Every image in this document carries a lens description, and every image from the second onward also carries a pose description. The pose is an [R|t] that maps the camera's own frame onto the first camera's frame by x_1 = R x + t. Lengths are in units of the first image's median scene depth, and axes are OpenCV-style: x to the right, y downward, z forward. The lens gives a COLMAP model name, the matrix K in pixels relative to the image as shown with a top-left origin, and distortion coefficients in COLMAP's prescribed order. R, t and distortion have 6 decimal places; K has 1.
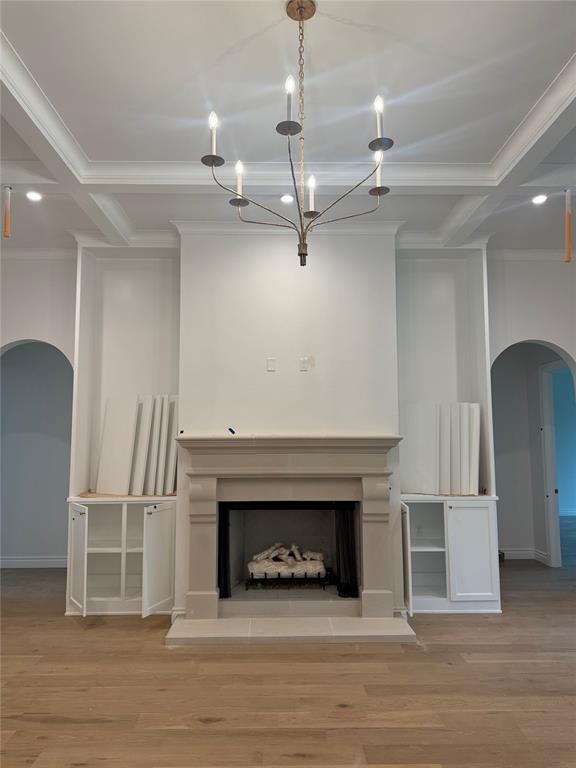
lens RADIAL K [[535.2, 0, 288.0], [0, 535.2, 384.0], [0, 0, 1]] dist [0.056858, -0.055139]
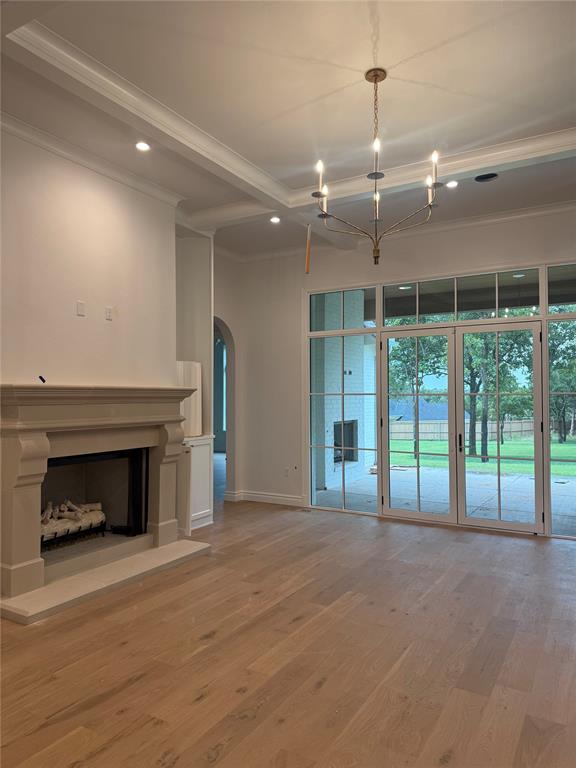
lens RADIAL K [[540.2, 0, 288.7], [0, 540.2, 376.4], [0, 0, 1]] dist [0.053834, -0.080576]
pose [[0.515759, 0.033109, 0.856094, -0.704900], [-0.094701, 0.995333, 0.018559, 0.031212], [-0.851484, -0.090645, 0.516487, 0.217195]]
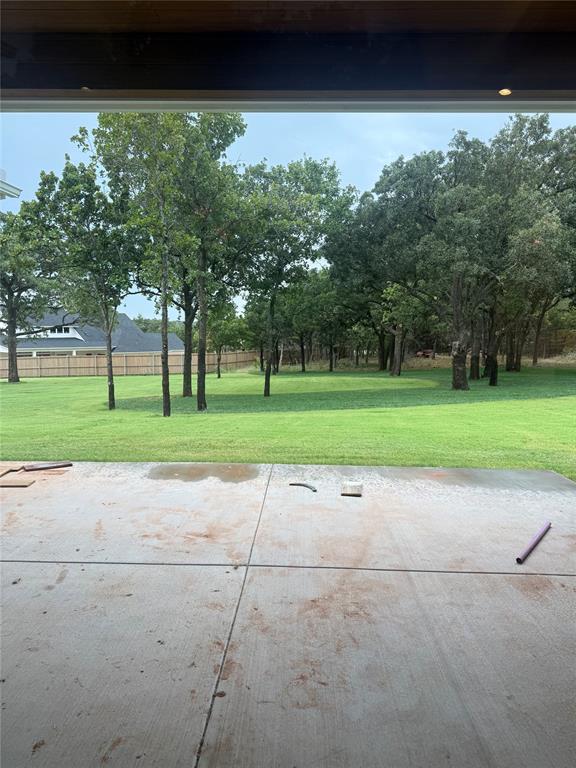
lens RADIAL K [[544.6, 0, 286.2], [0, 544.6, 371.9], [0, 0, 1]] dist [0.082421, -0.081019]
pose [[0.041126, -0.075842, 0.996271, -0.665893], [-0.121770, 0.989302, 0.080338, 0.033334], [-0.991706, -0.124620, 0.031450, 0.225089]]
